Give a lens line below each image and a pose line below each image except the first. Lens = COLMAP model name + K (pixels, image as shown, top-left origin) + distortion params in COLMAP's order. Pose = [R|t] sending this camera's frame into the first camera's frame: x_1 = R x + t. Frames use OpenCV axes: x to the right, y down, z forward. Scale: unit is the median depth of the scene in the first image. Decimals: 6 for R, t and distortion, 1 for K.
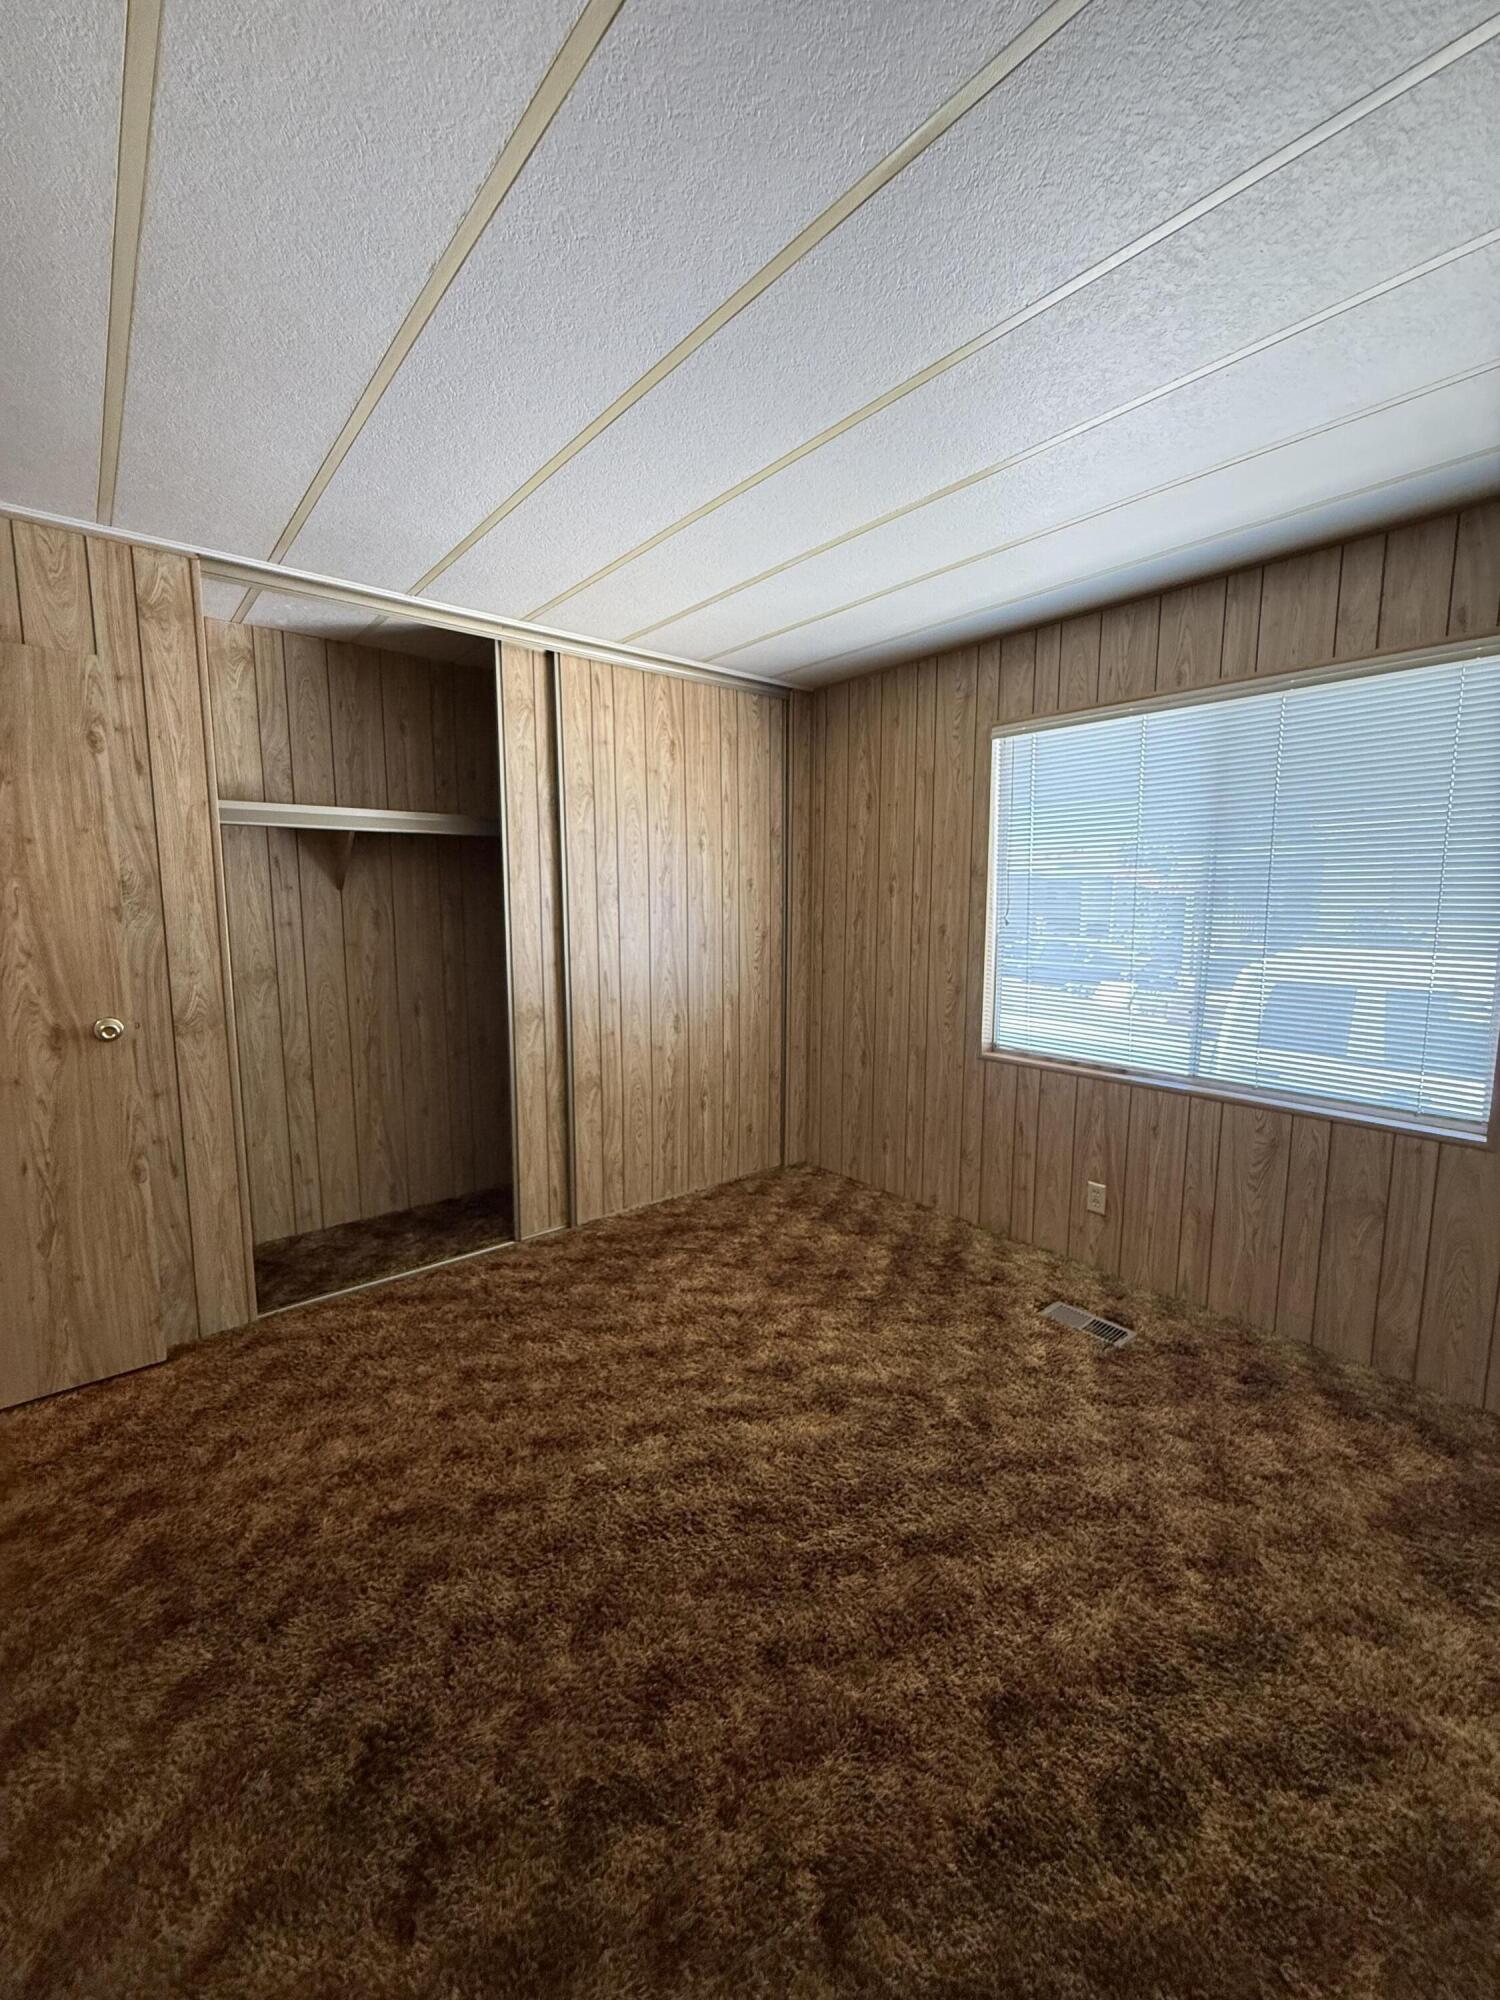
lens RADIAL K [[801.7, 0, 747.9], [0, 801.7, 994.5], [0, 0, 1]] dist [-0.001096, 0.000166]
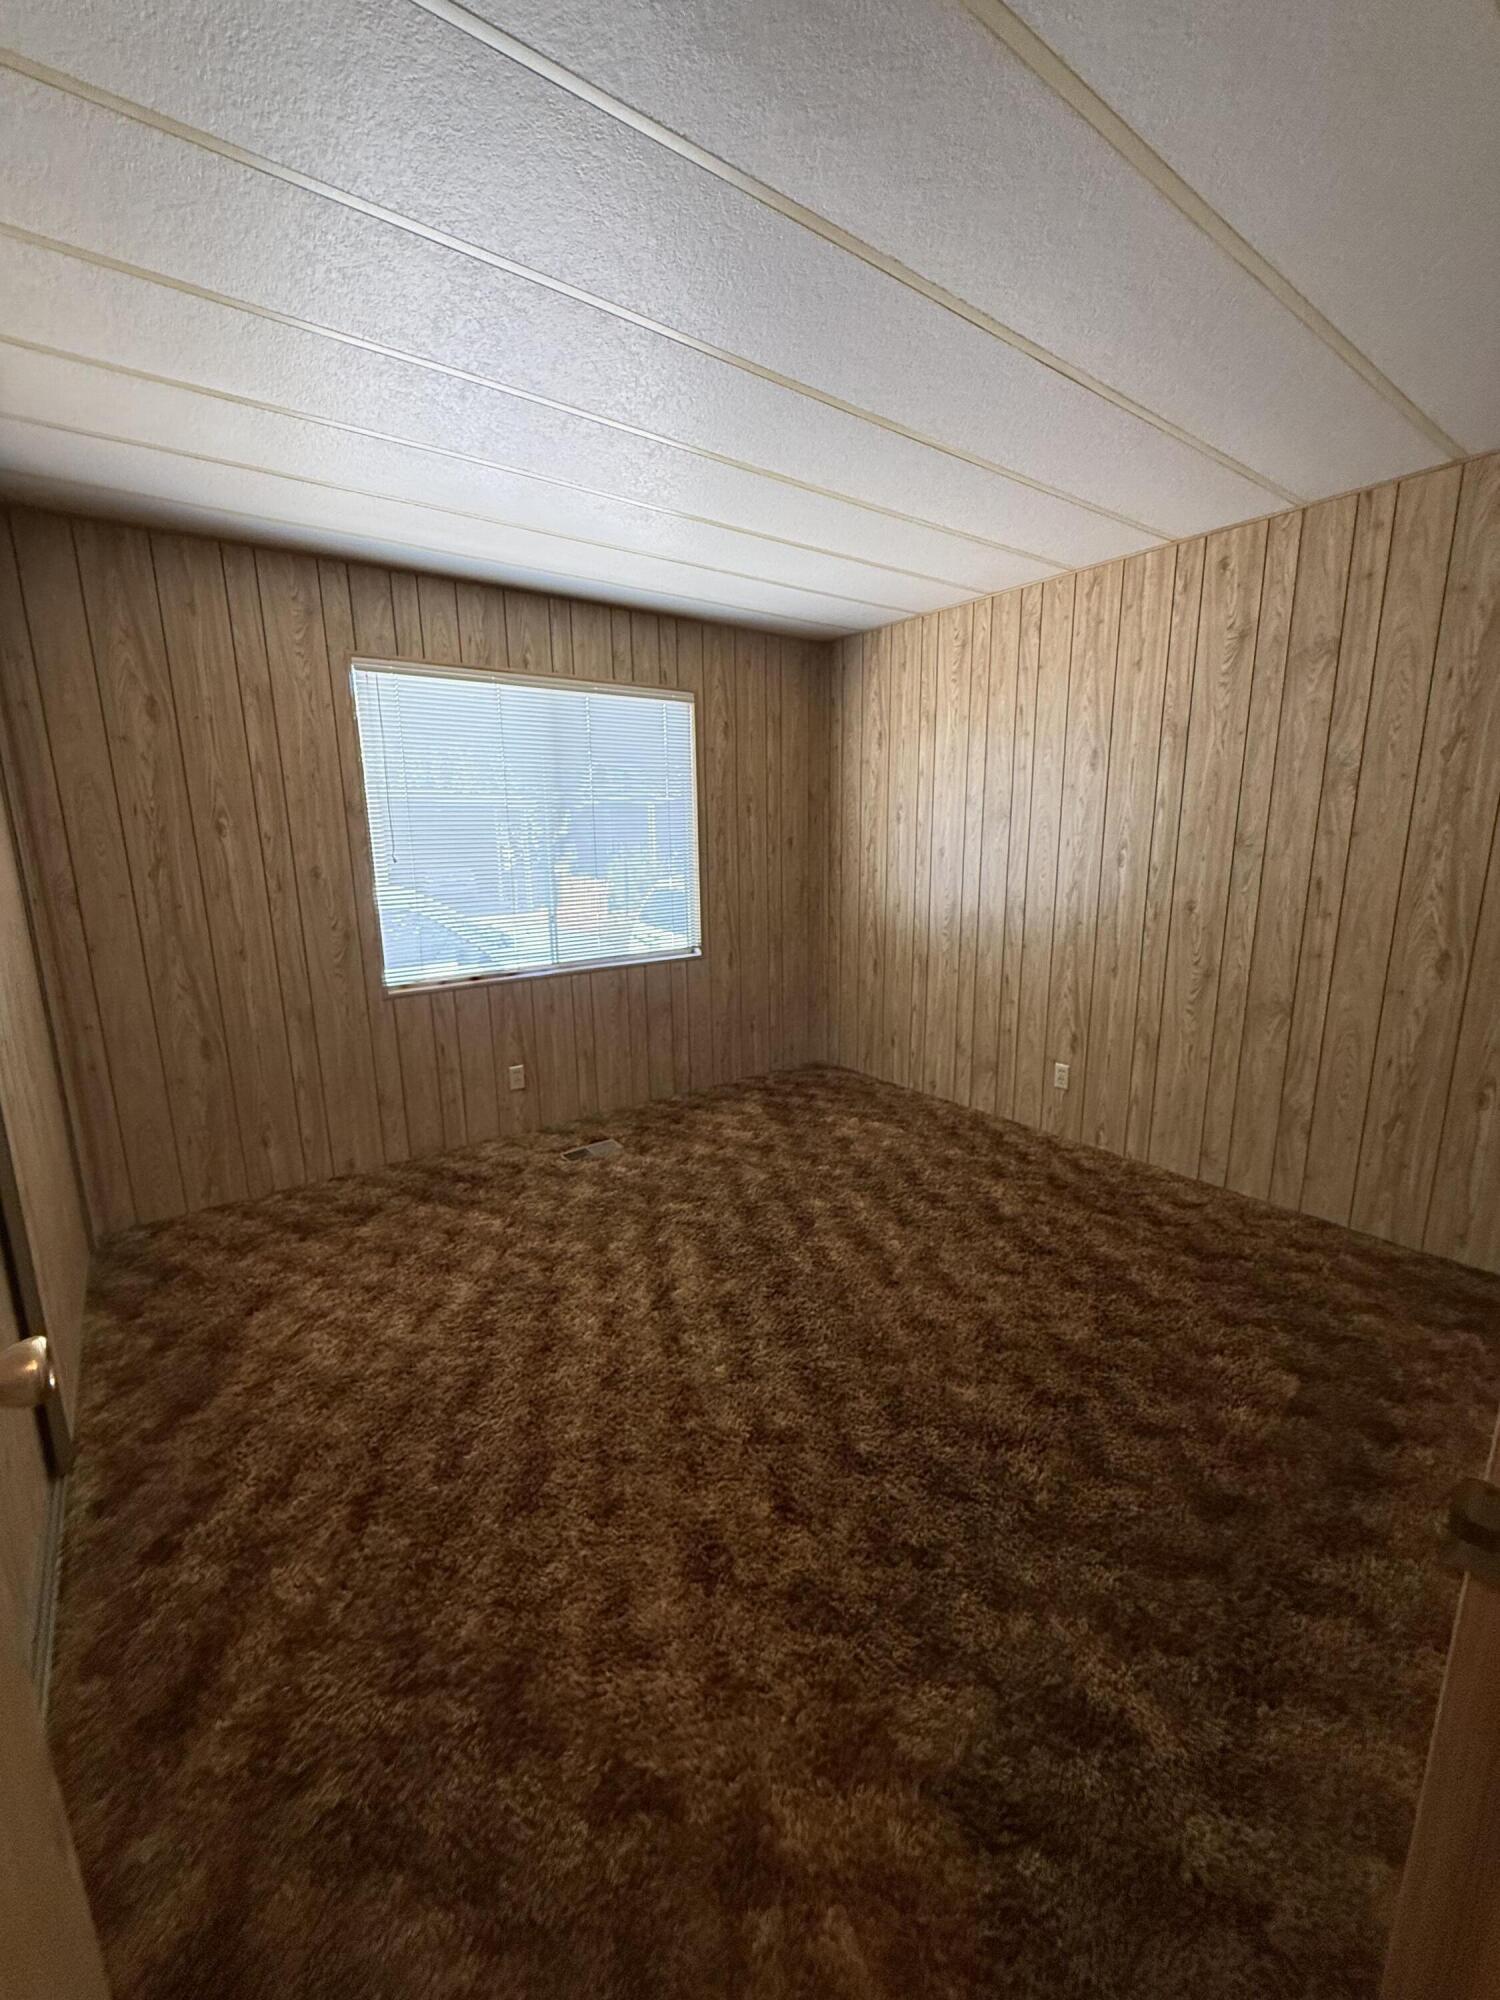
lens RADIAL K [[801.7, 0, 747.9], [0, 801.7, 994.5], [0, 0, 1]] dist [-0.001096, 0.000166]
pose [[0.046914, -0.202943, 0.978066, -0.755828], [0.135937, 0.971332, 0.195025, -0.066900], [-0.989606, 0.123806, 0.073157, 0.550834]]
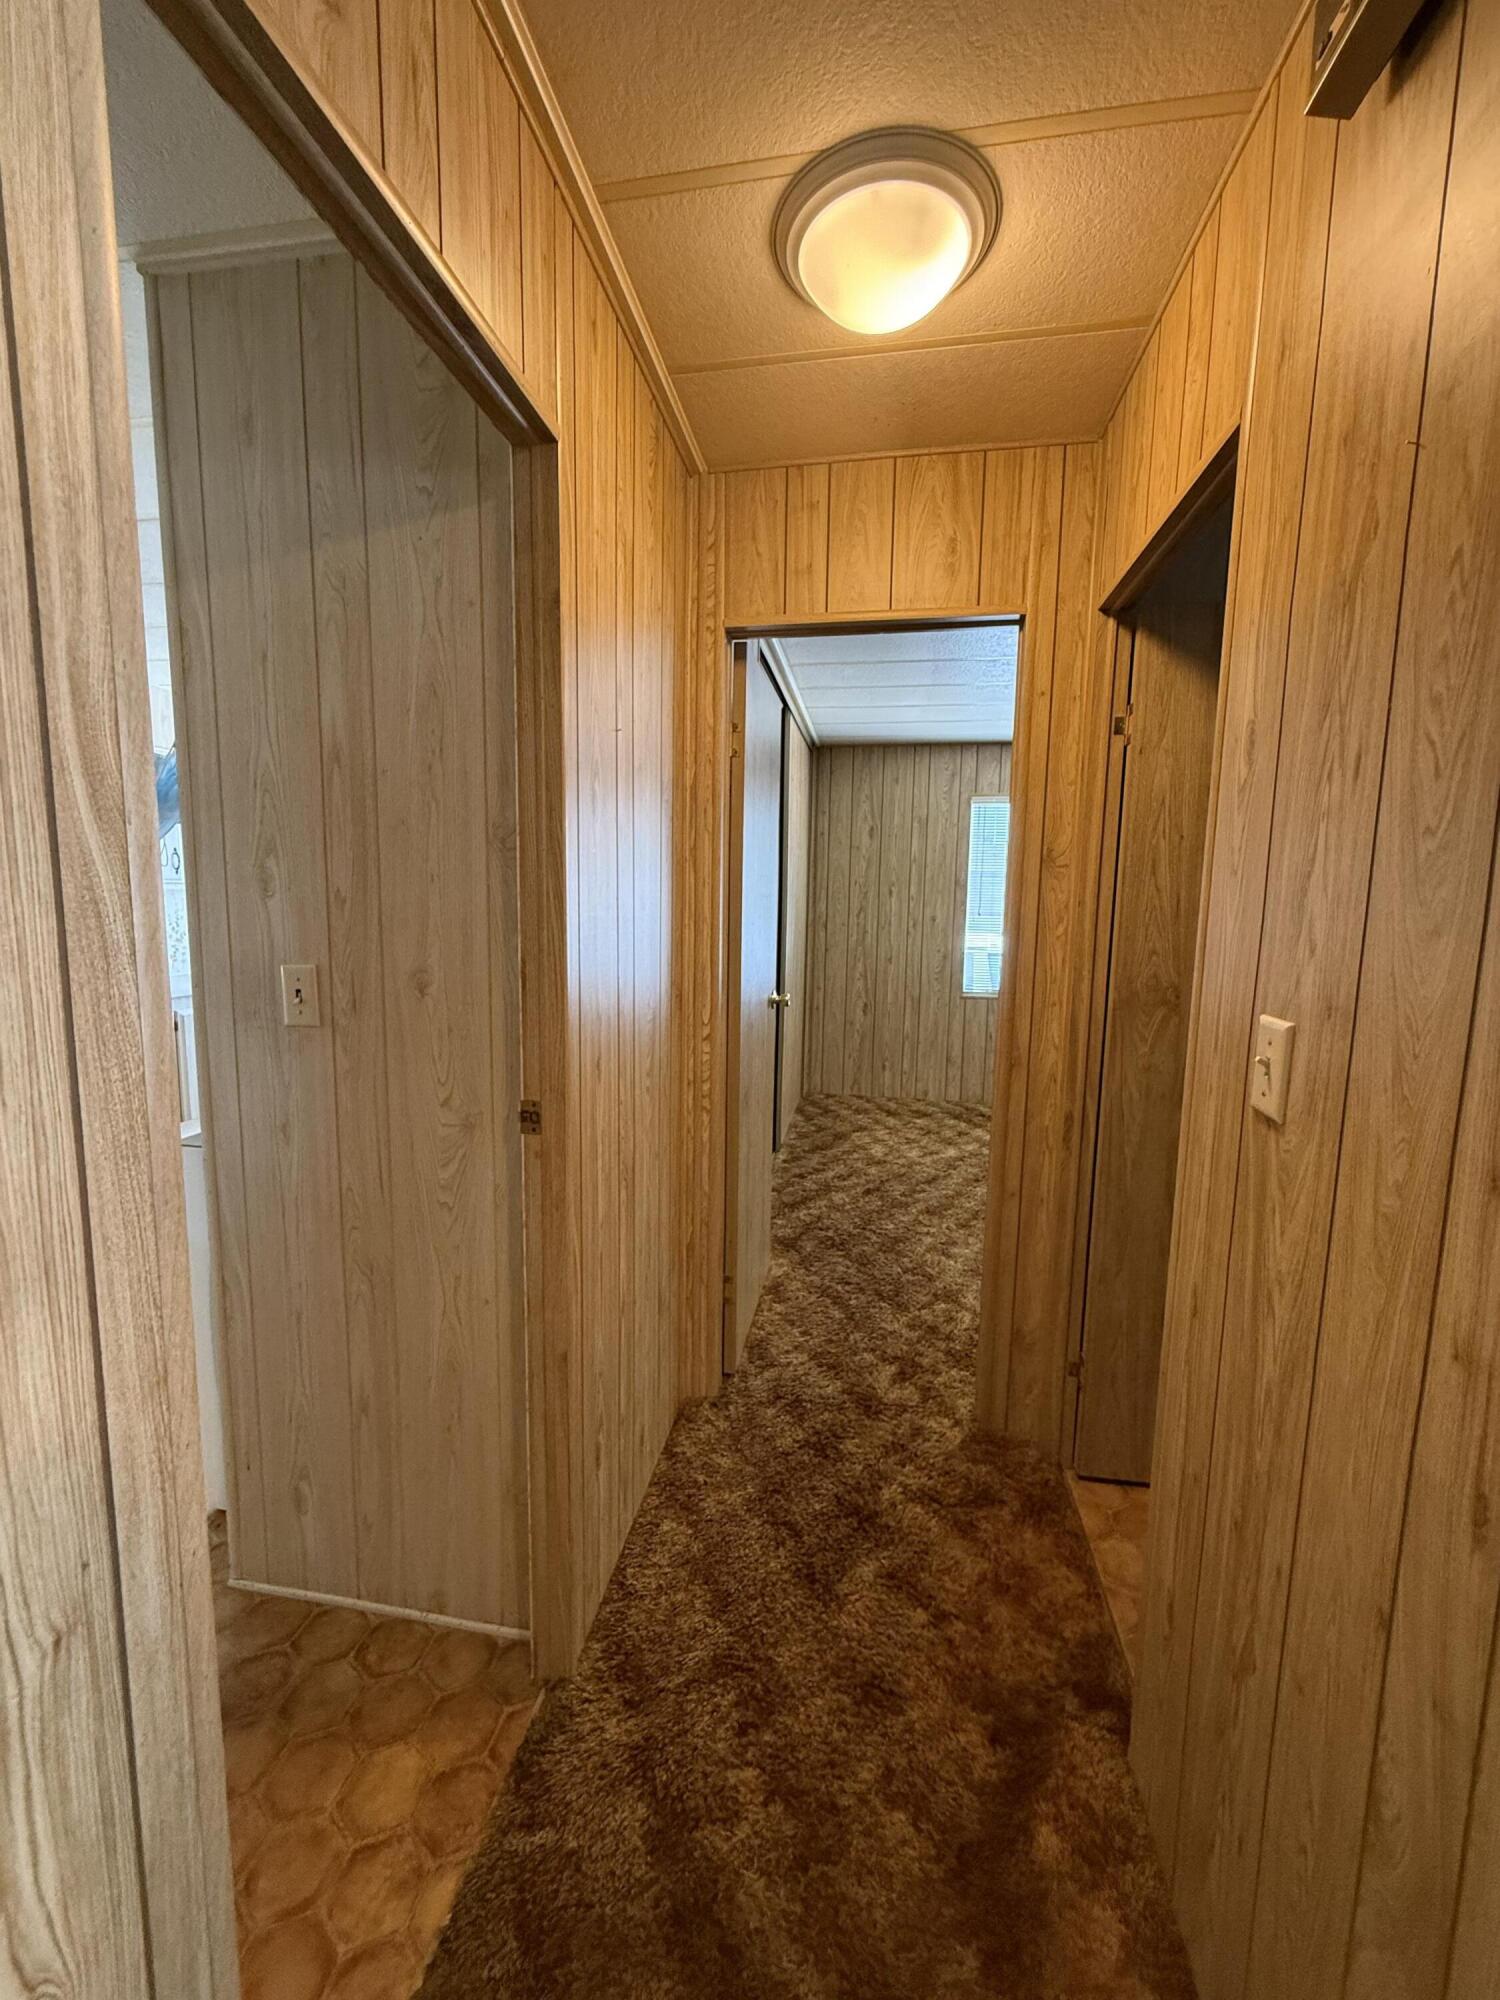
lens RADIAL K [[801.7, 0, 747.9], [0, 801.7, 994.5], [0, 0, 1]] dist [-0.001096, 0.000166]
pose [[0.758037, -0.067480, 0.648712, -1.247996], [0.062219, 0.997579, 0.031065, -0.004891], [-0.649237, 0.016814, 0.760400, 0.050701]]
